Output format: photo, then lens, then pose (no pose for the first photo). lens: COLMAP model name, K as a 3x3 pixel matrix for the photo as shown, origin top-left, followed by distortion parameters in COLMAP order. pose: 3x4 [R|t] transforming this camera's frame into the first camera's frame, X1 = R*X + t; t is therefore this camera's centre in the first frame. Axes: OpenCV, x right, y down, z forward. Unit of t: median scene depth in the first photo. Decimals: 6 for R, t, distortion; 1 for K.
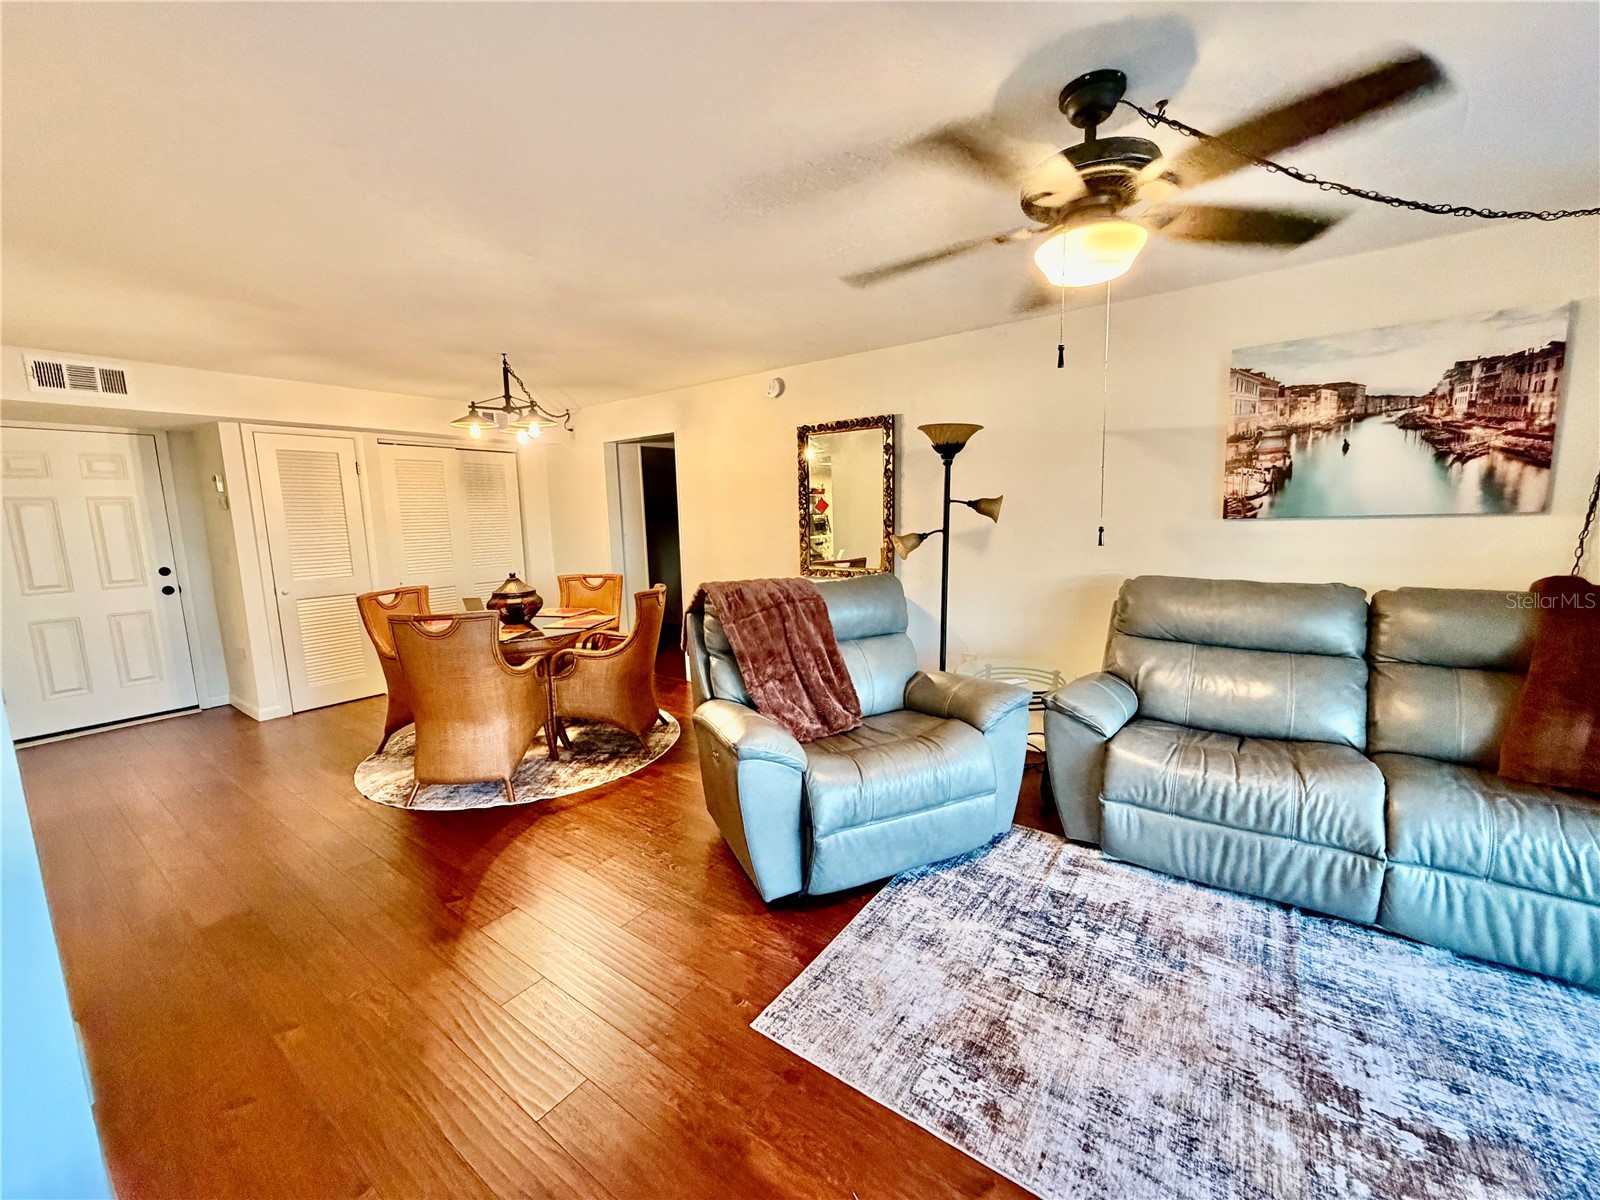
lens RADIAL K [[637.1, 0, 795.4], [0, 637.1, 604.0], [0, 0, 1]] dist [0.000191, 0.000066]
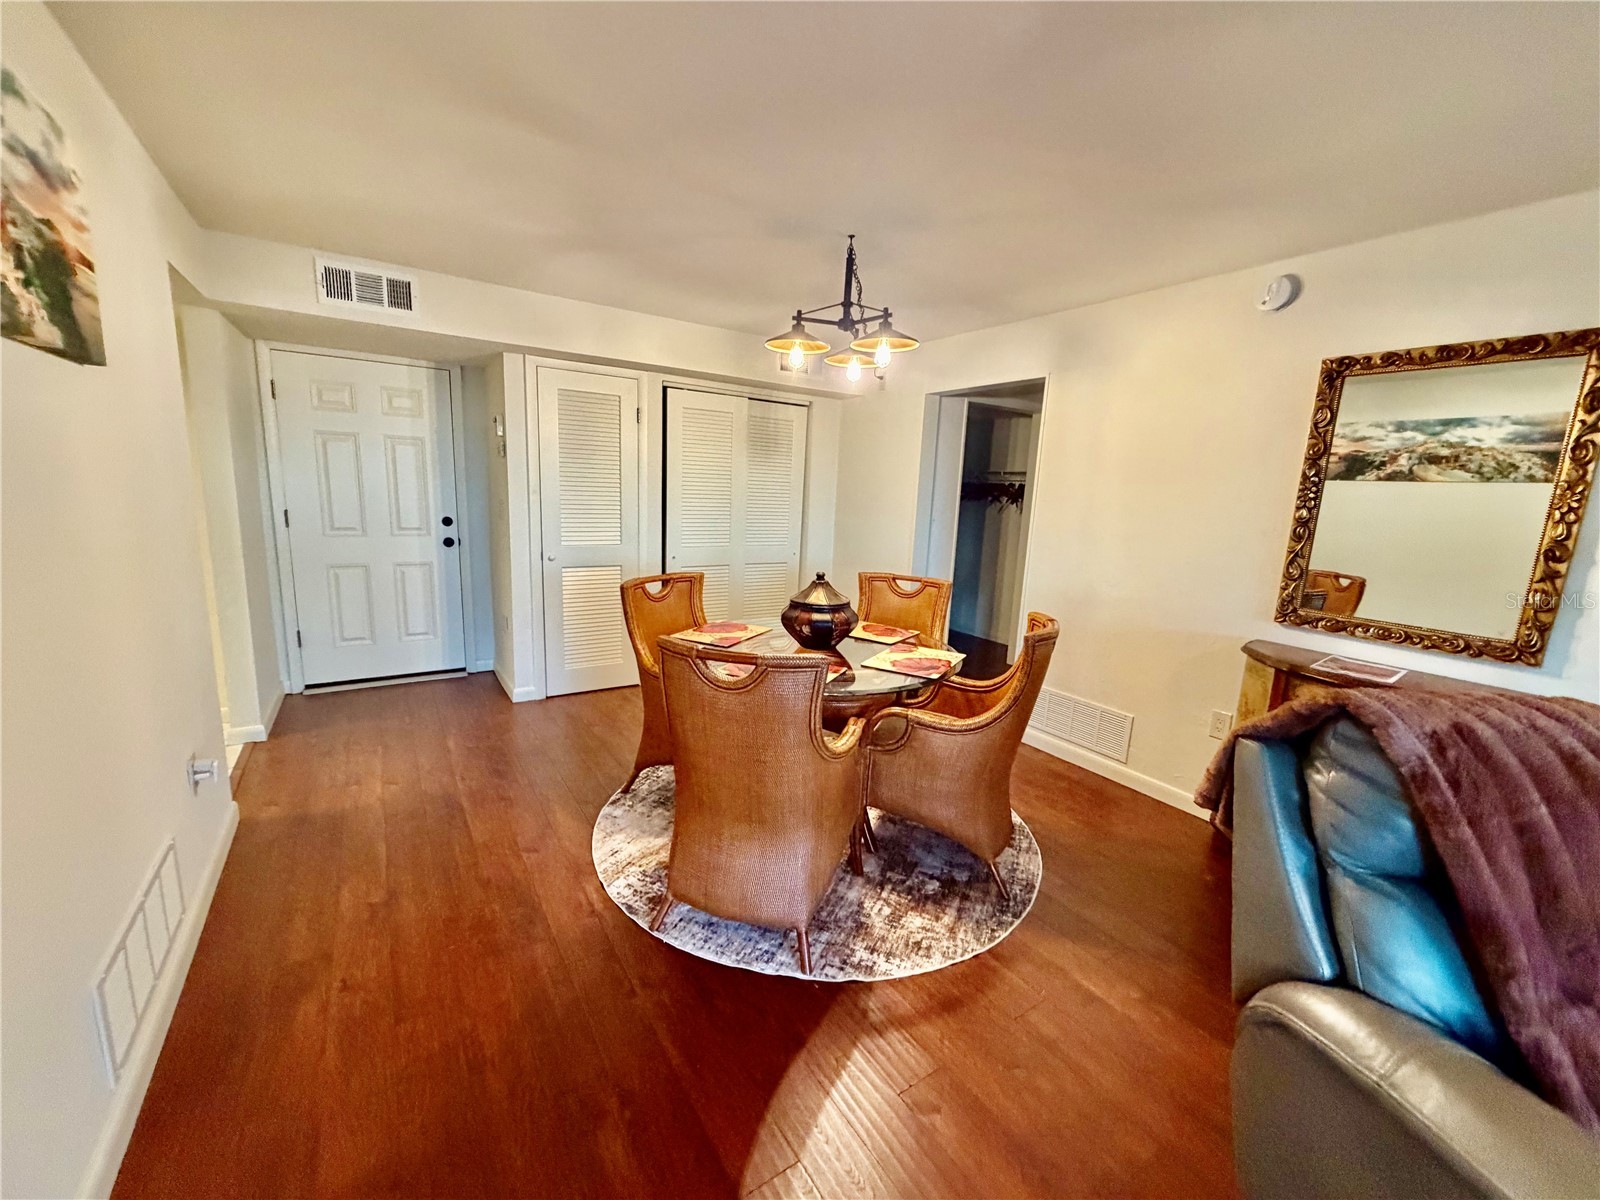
lens RADIAL K [[637.1, 0, 795.0], [0, 637.1, 602.4], [0, 0, 1]] dist [0.000191, 0.000066]
pose [[0.936677, 0.126581, -0.326516, -0.266250], [-0.115172, 0.991870, 0.054124, -0.054867], [0.330712, -0.013091, 0.943641, 0.384955]]
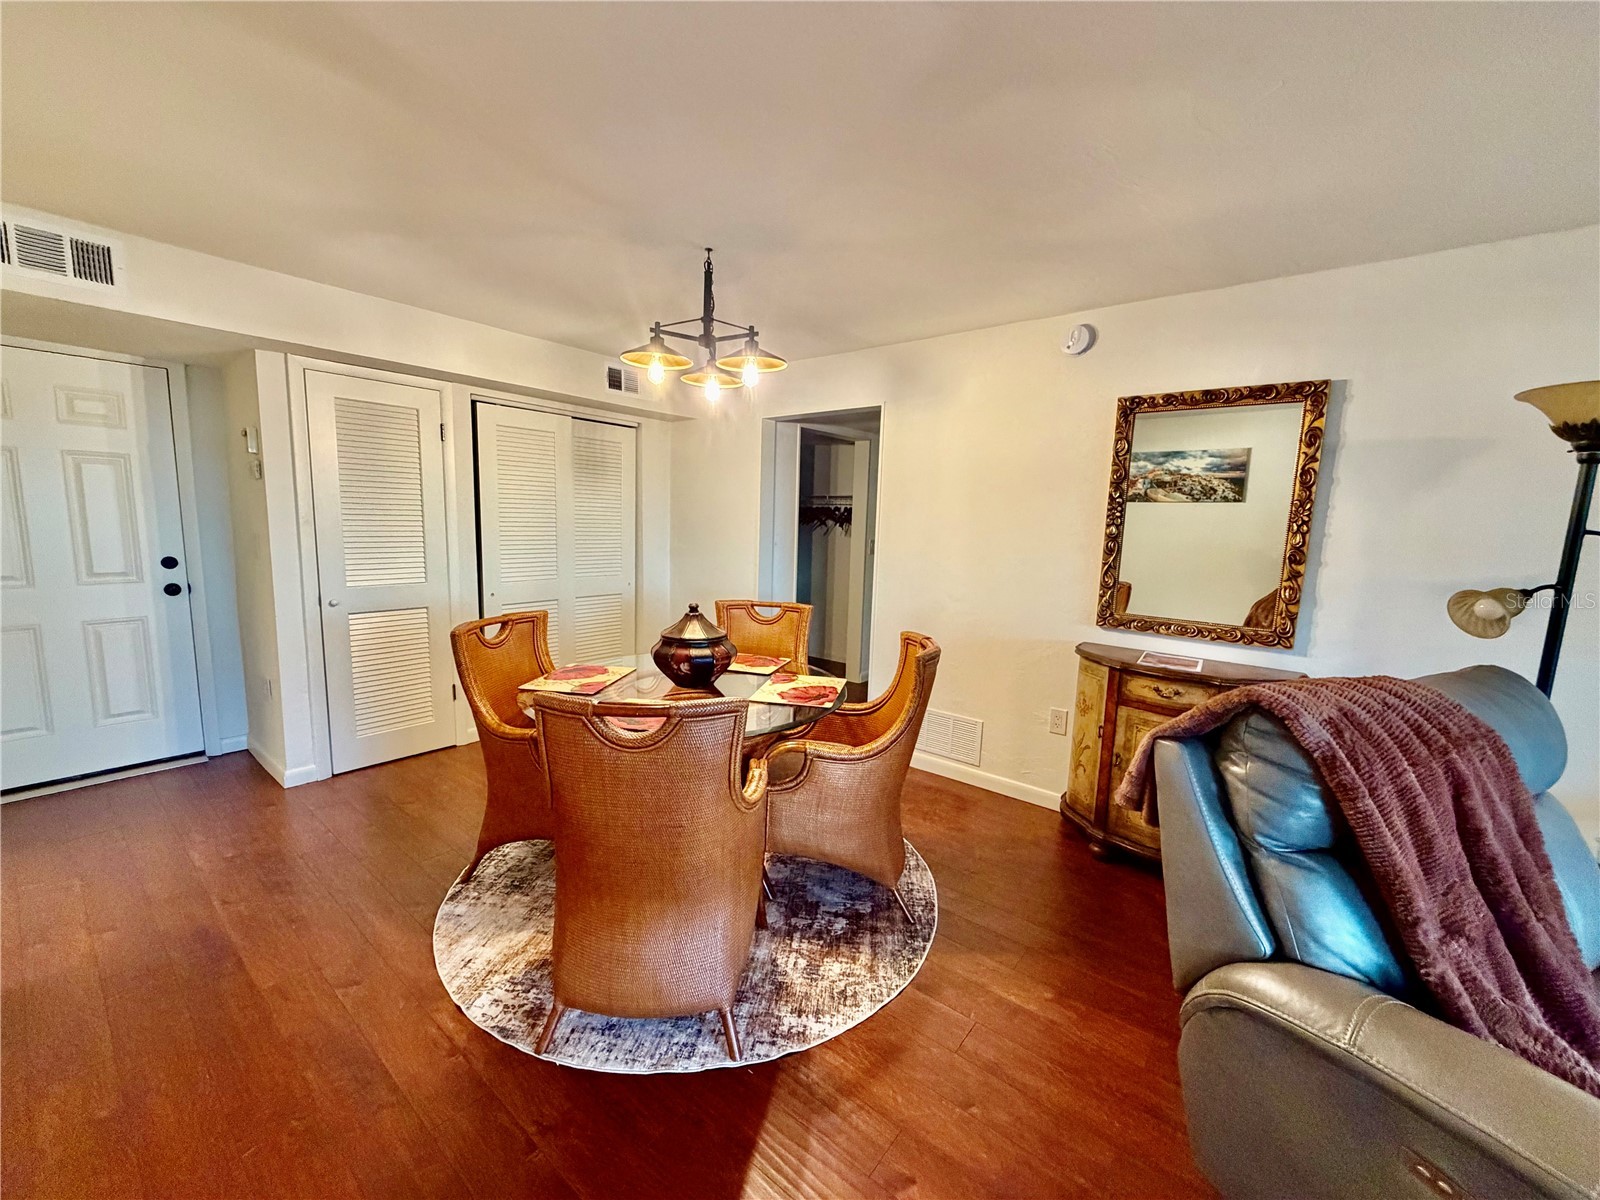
lens RADIAL K [[637.1, 0, 794.6], [0, 637.1, 602.5], [0, 0, 1]] dist [0.000191, 0.000066]
pose [[0.997535, 0.060259, -0.035945, -0.350131], [-0.060667, 0.998104, -0.010365, -0.053766], [0.035252, 0.012520, 0.999300, 0.413216]]
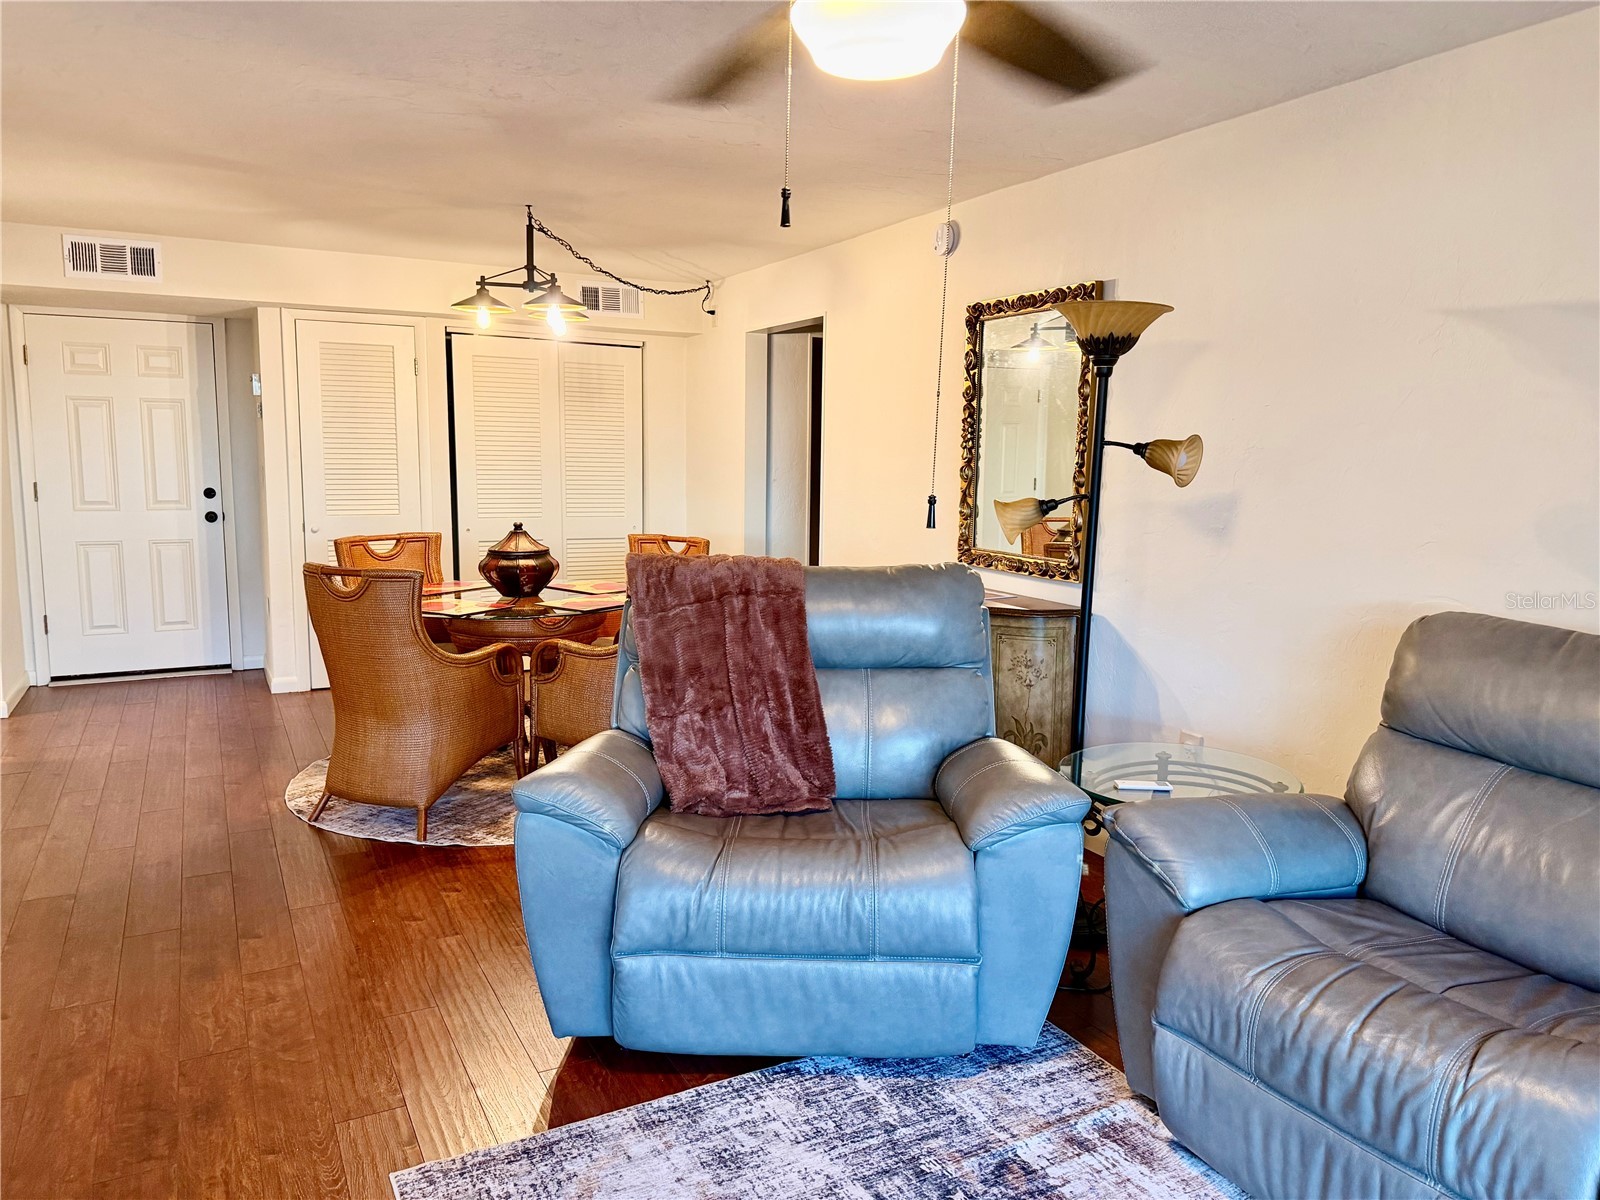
lens RADIAL K [[1131.1, 0, 811.4], [0, 1131.1, 598.4], [0, 0, 1]] dist [0.047562, -0.051599]
pose [[0.903874, 0.094964, -0.417126, 0.396471], [-0.099214, 0.994999, 0.011537, -0.013924], [0.416135, 0.030957, 0.908776, 0.016036]]
